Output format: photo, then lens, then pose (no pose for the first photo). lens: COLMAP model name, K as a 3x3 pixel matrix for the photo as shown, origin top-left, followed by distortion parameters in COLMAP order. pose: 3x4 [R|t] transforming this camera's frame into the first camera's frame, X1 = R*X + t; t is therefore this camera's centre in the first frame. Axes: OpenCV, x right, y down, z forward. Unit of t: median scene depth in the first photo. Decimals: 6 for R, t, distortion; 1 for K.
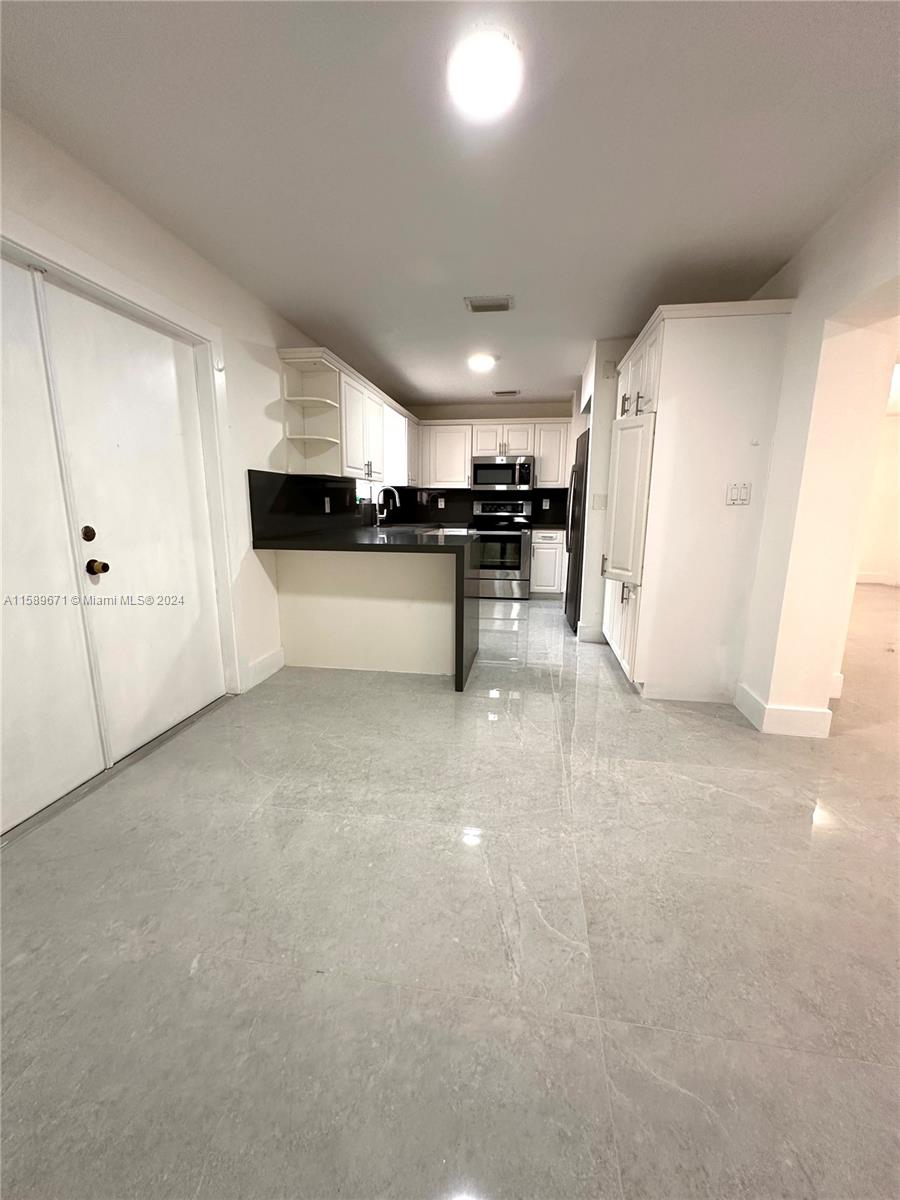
lens RADIAL K [[479.7, 0, 441.5], [0, 479.7, 600.8], [0, 0, 1]] dist [-0.011516, 0.000439]
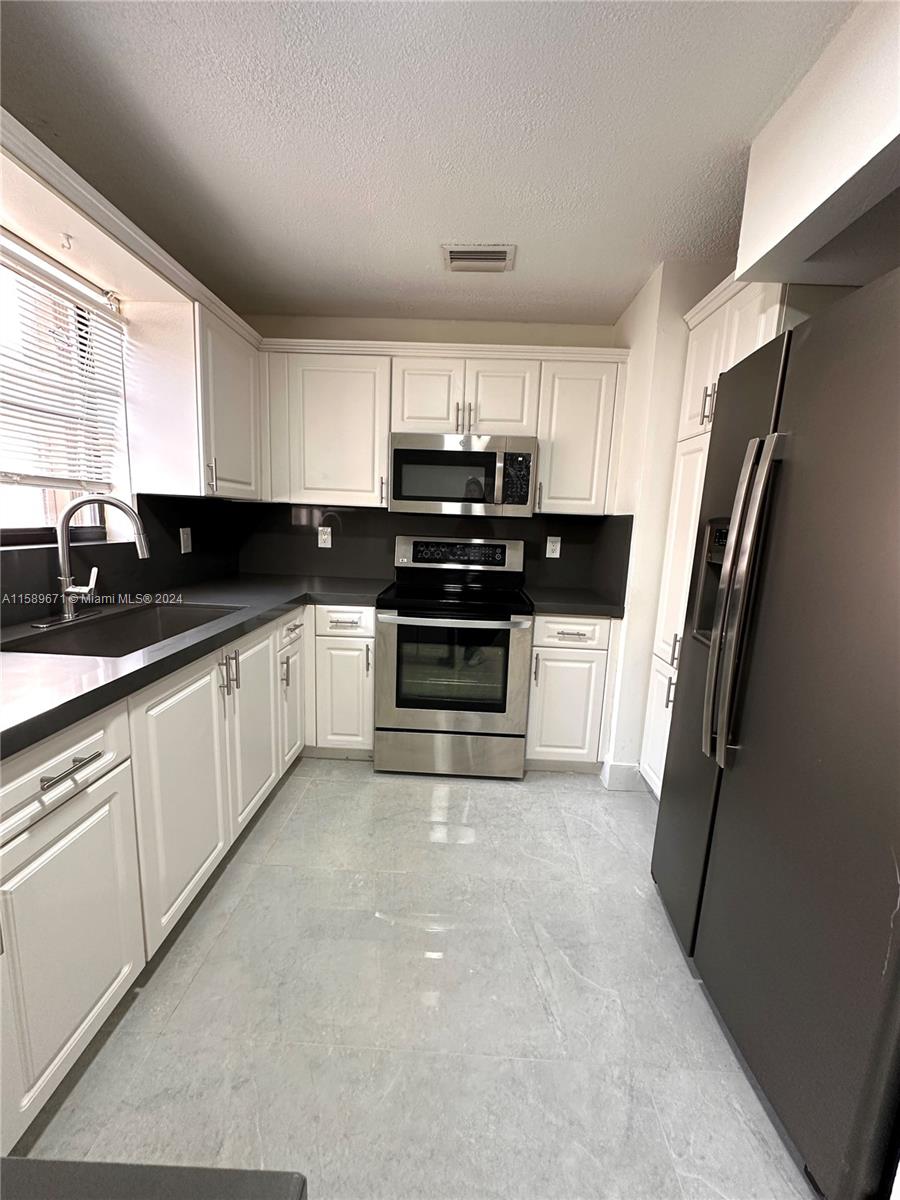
lens RADIAL K [[479.7, 0, 449.9], [0, 479.7, 599.3], [0, 0, 1]] dist [-0.011516, 0.000439]
pose [[0.989643, 0.011224, 0.143113, 0.058330], [-0.006422, 0.999402, -0.033972, -0.145387], [-0.143409, 0.032701, 0.989123, 0.598658]]
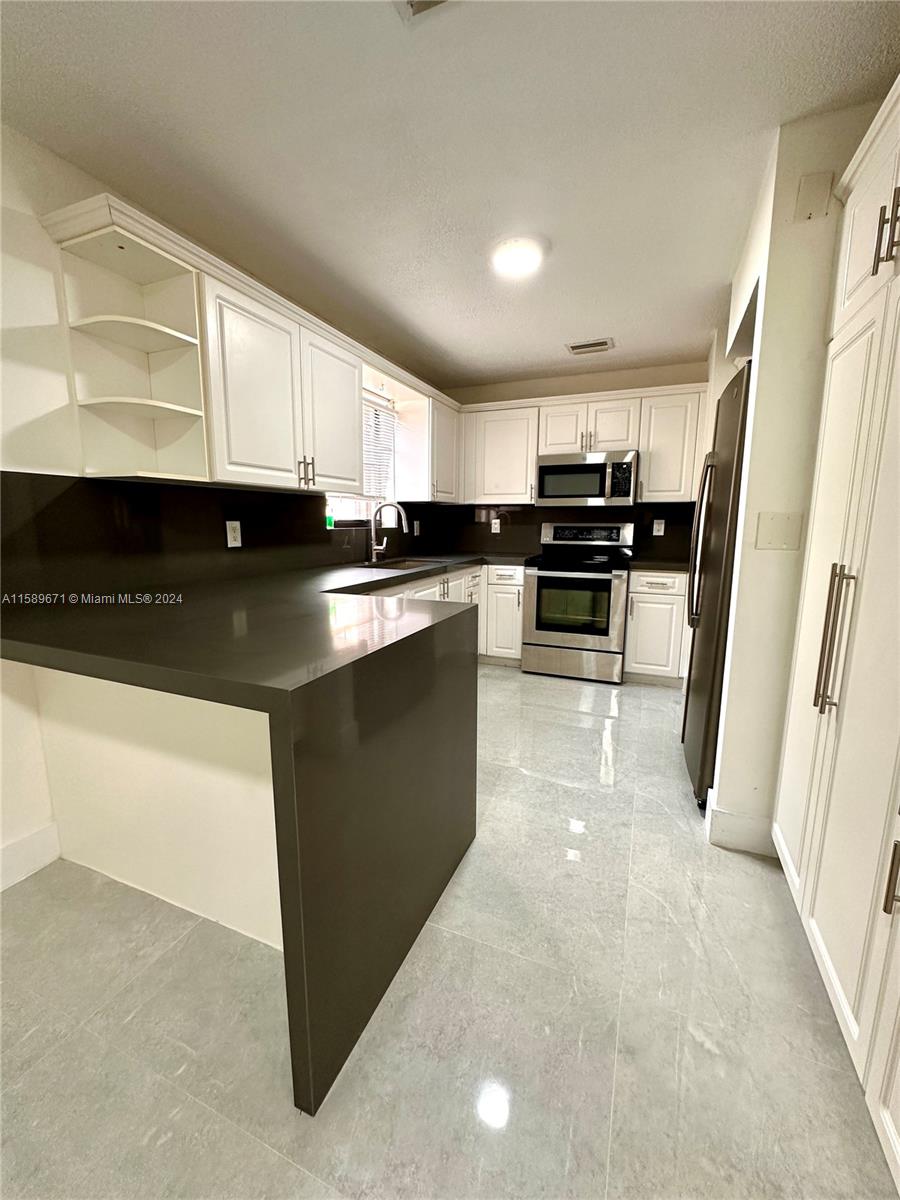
lens RADIAL K [[479.7, 0, 443.7], [0, 479.7, 602.2], [0, 0, 1]] dist [-0.011516, 0.000439]
pose [[0.972418, 0.037715, -0.230174, 0.098934], [-0.045276, 0.998592, -0.027653, -0.080343], [0.228807, 0.037312, 0.972756, 0.355430]]
